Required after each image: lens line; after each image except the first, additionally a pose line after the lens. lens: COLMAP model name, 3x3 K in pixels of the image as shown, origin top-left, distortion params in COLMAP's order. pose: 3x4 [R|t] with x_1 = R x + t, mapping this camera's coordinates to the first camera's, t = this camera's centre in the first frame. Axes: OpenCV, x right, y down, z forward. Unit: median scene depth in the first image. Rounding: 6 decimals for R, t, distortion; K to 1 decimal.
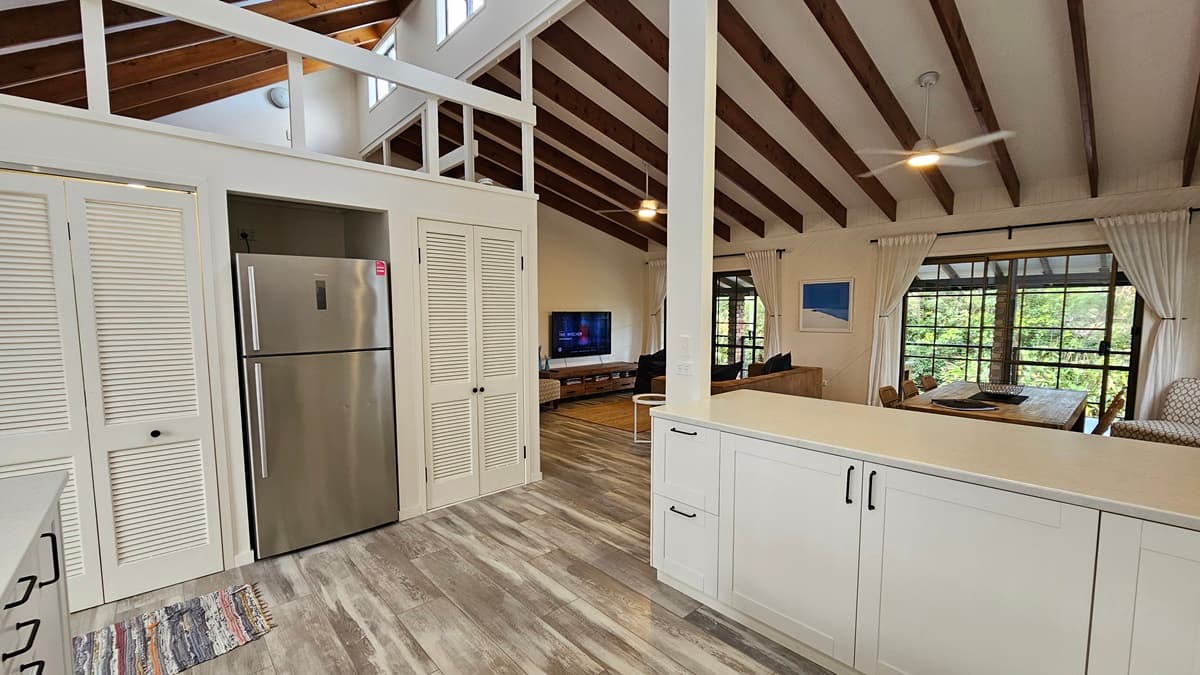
lens RADIAL K [[489.5, 0, 600.7], [0, 489.5, 353.7], [0, 0, 1]] dist [0.002198, -0.002379]
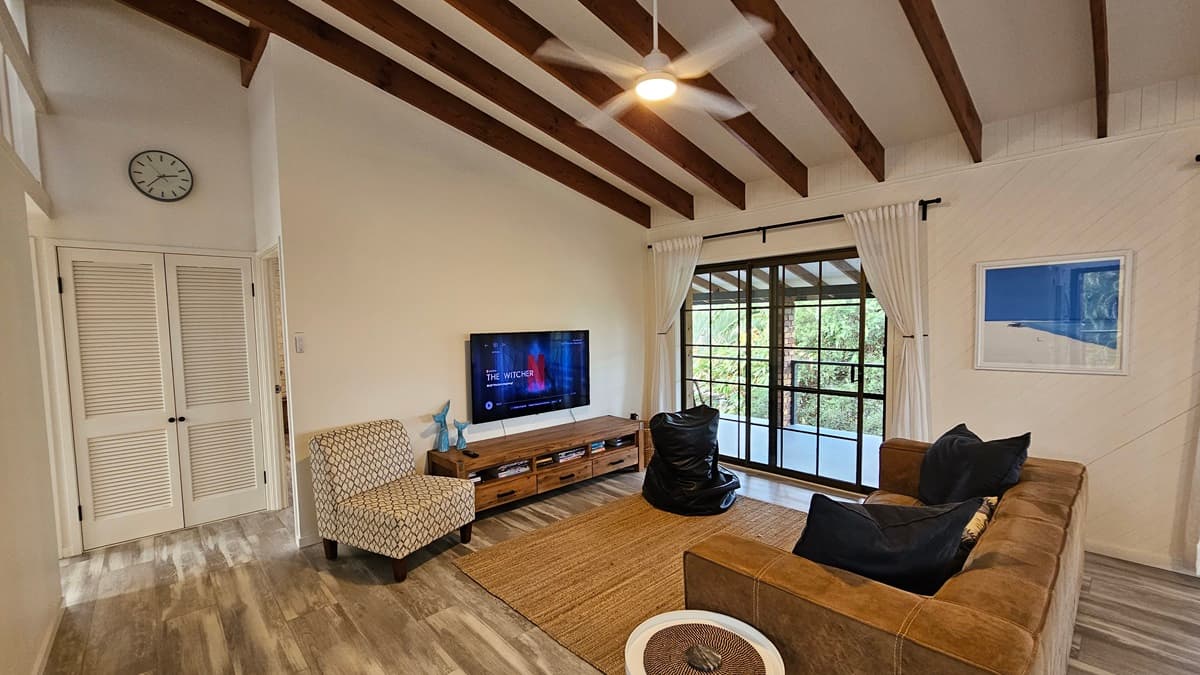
lens RADIAL K [[489.5, 0, 598.7], [0, 489.5, 352.3], [0, 0, 1]] dist [0.002198, -0.002379]
pose [[0.999851, -0.017086, 0.002611, 0.035785], [0.017146, 0.999532, -0.025322, -0.052899], [-0.002177, 0.025363, 0.999676, 0.499892]]
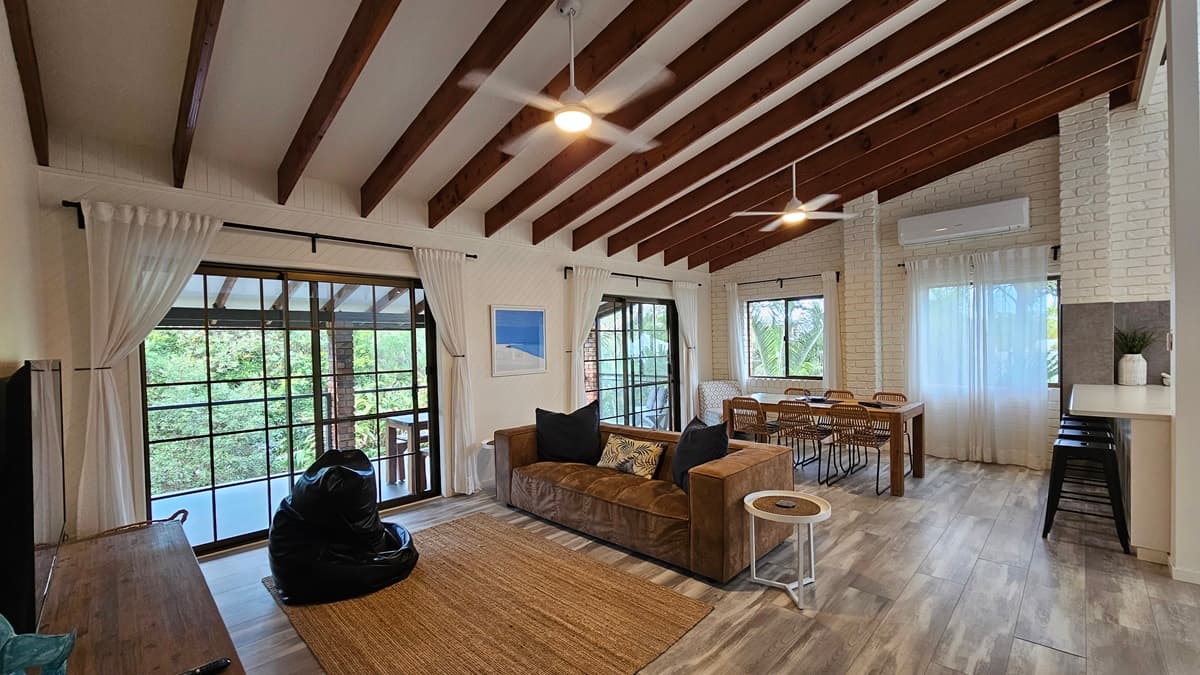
lens RADIAL K [[489.5, 0, 599.1], [0, 489.5, 353.0], [0, 0, 1]] dist [0.002198, -0.002379]
pose [[-0.055085, -0.013983, 0.998384, -0.284412], [0.108723, 0.993873, 0.019918, -0.072936], [-0.992545, 0.109644, -0.053227, 0.842589]]
